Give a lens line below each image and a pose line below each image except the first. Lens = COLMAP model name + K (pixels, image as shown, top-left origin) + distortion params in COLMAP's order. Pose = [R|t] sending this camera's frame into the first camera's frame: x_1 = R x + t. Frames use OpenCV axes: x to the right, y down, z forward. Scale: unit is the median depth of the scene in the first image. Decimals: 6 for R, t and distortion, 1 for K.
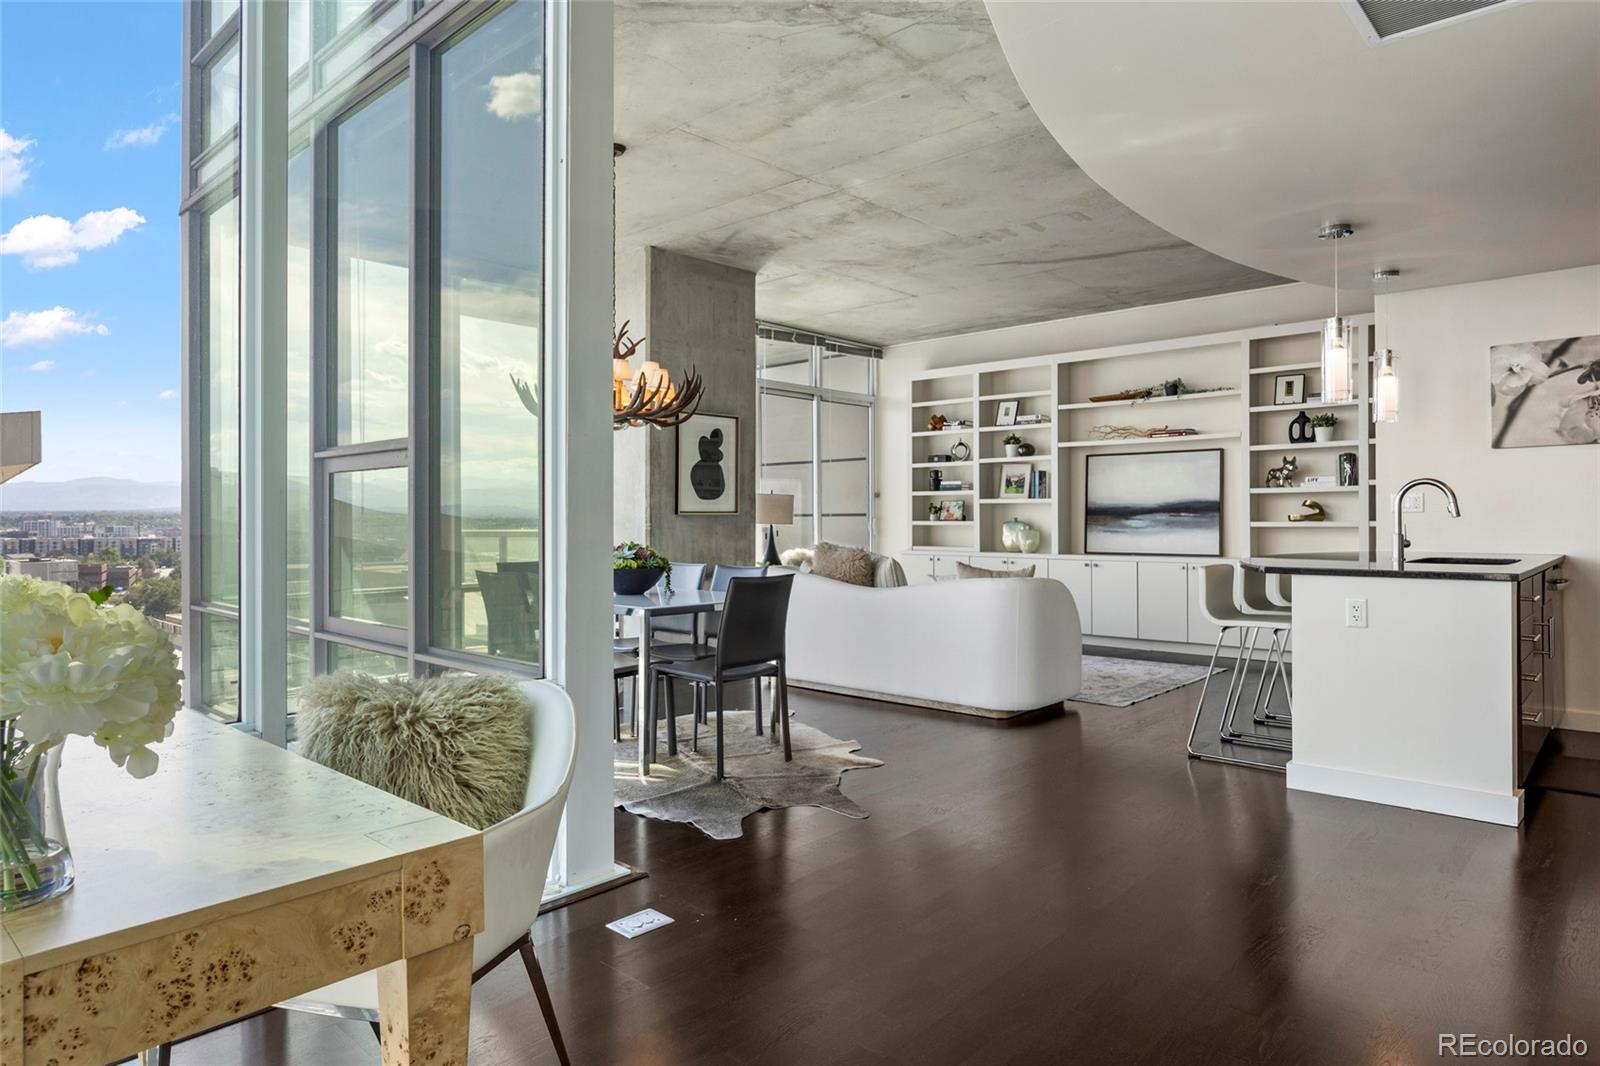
lens RADIAL K [[941.6, 0, 805.6], [0, 941.6, 517.0], [0, 0, 1]] dist [-0.001569, -0.002616]
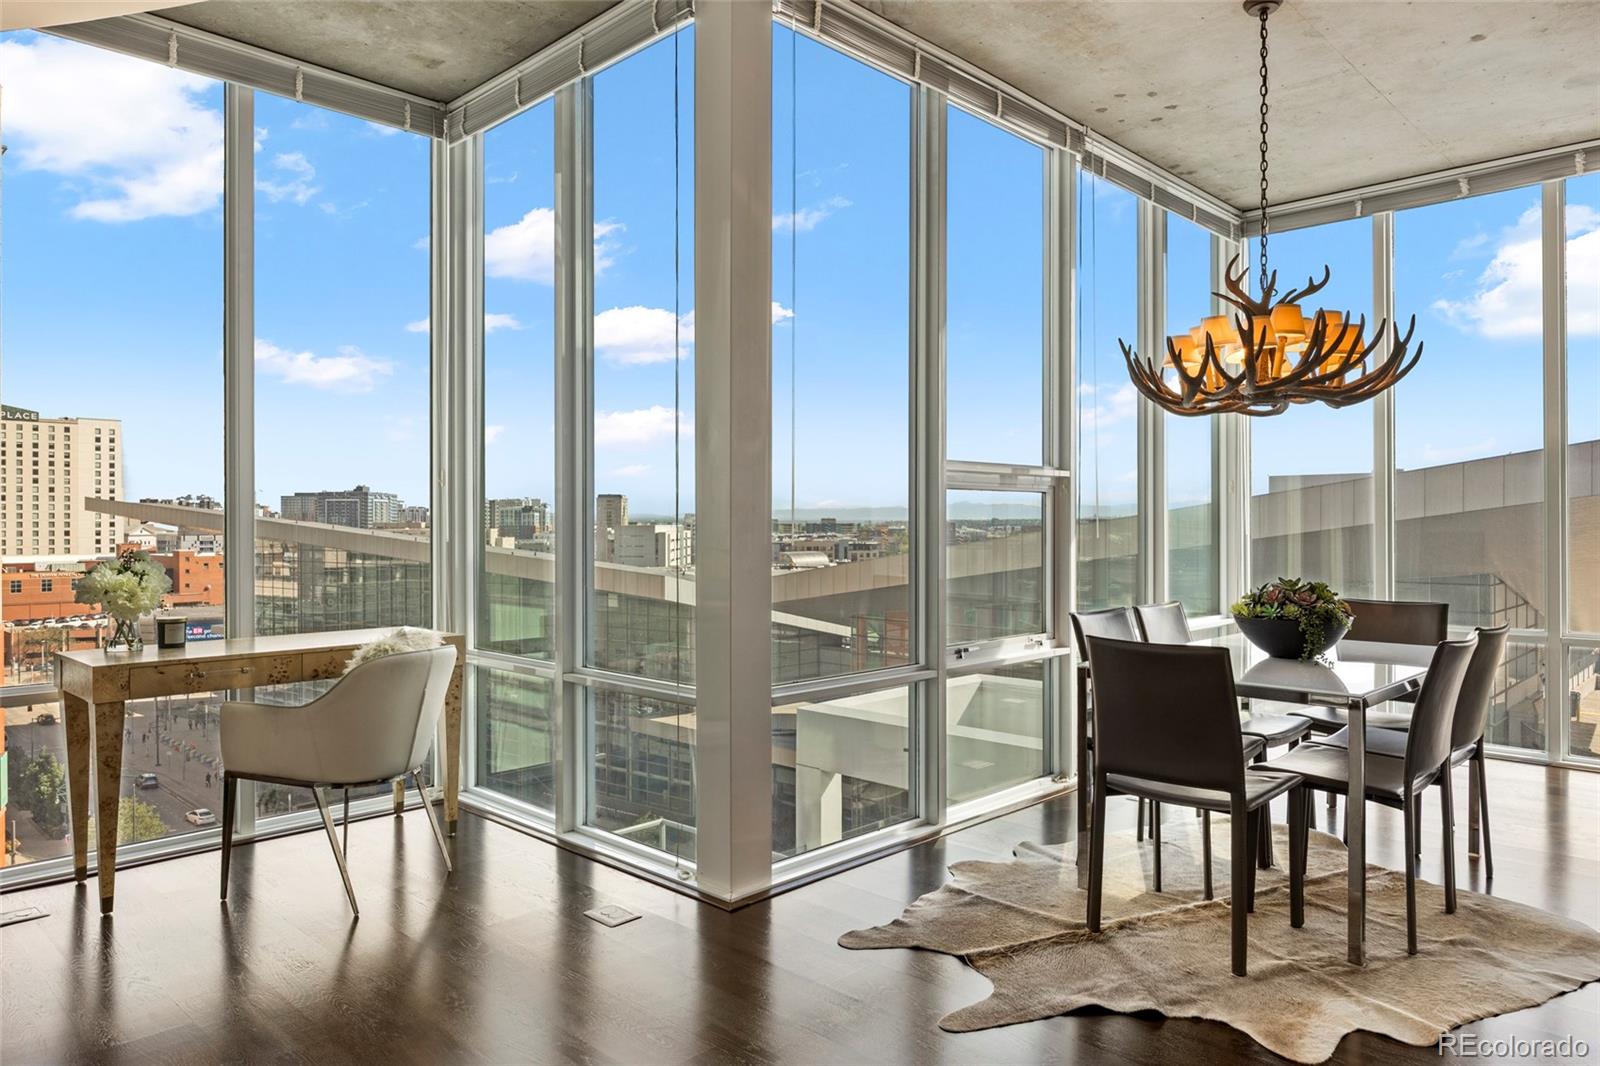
lens RADIAL K [[1052.5, 0, 809.5], [0, 1052.5, 520.8], [0, 0, 1]] dist [-0.003255, -0.001217]
pose [[-0.022296, 0.002782, -0.999748, 0.393035], [0.001320, 0.999995, 0.002753, -0.011757], [0.999751, -0.001258, -0.022299, 0.471801]]
